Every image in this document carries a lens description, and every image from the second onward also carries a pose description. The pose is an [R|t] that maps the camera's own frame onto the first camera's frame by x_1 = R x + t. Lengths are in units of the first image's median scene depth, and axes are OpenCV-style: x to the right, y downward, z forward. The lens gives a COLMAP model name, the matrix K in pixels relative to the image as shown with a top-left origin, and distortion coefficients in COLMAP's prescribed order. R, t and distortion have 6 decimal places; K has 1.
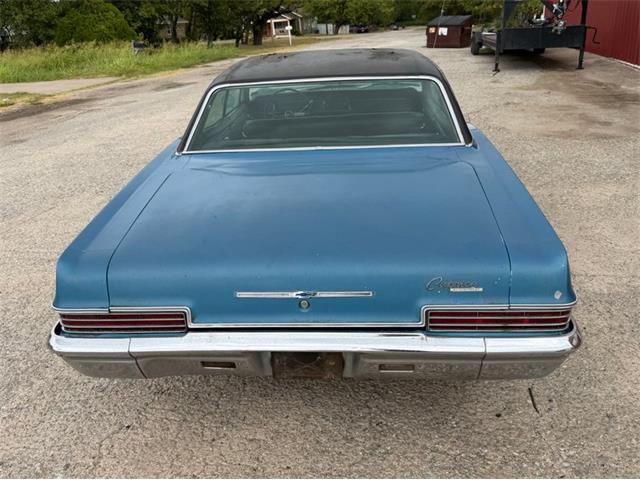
lens RADIAL K [[557.8, 0, 323.2], [0, 557.8, 241.0], [0, 0, 1]] dist [0.095808, -0.173097]
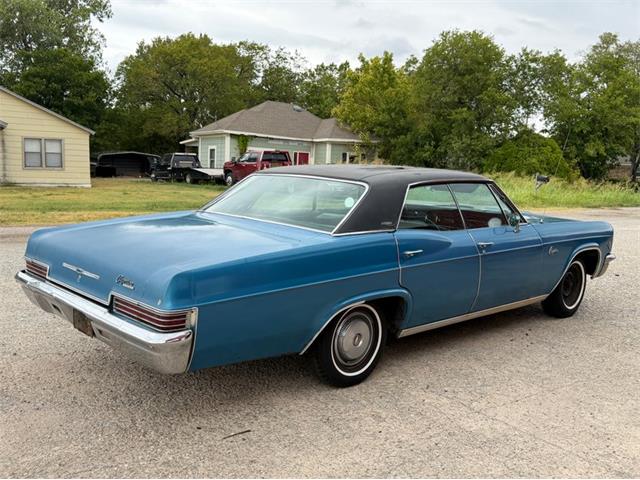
lens RADIAL K [[635.0, 0, 318.7], [0, 635.0, 226.2], [0, 0, 1]] dist [0.124017, -0.284050]
pose [[0.726685, 0.148985, -0.670621, 1.435059], [-0.319786, 0.937345, -0.138280, 0.007733], [0.608002, 0.314941, 0.728798, 0.004287]]
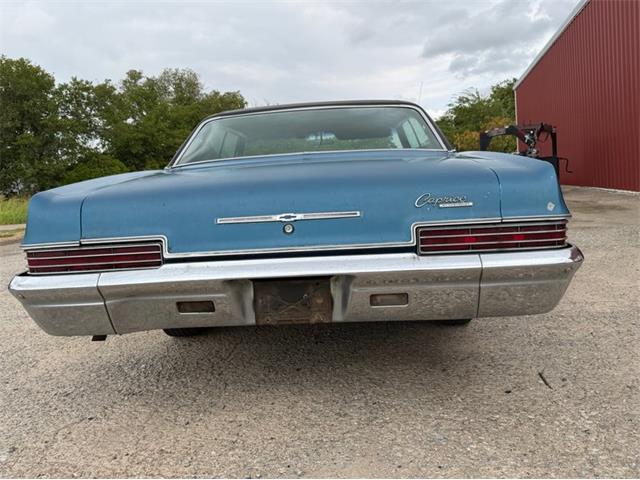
lens RADIAL K [[555.9, 0, 330.9], [0, 555.9, 229.2], [0, 0, 1]] dist [0.083789, -0.135928]
pose [[0.999528, -0.020210, 0.023139, 0.013709], [0.025950, 0.958542, -0.283766, 0.322122], [-0.016445, 0.284232, 0.958614, 0.077334]]
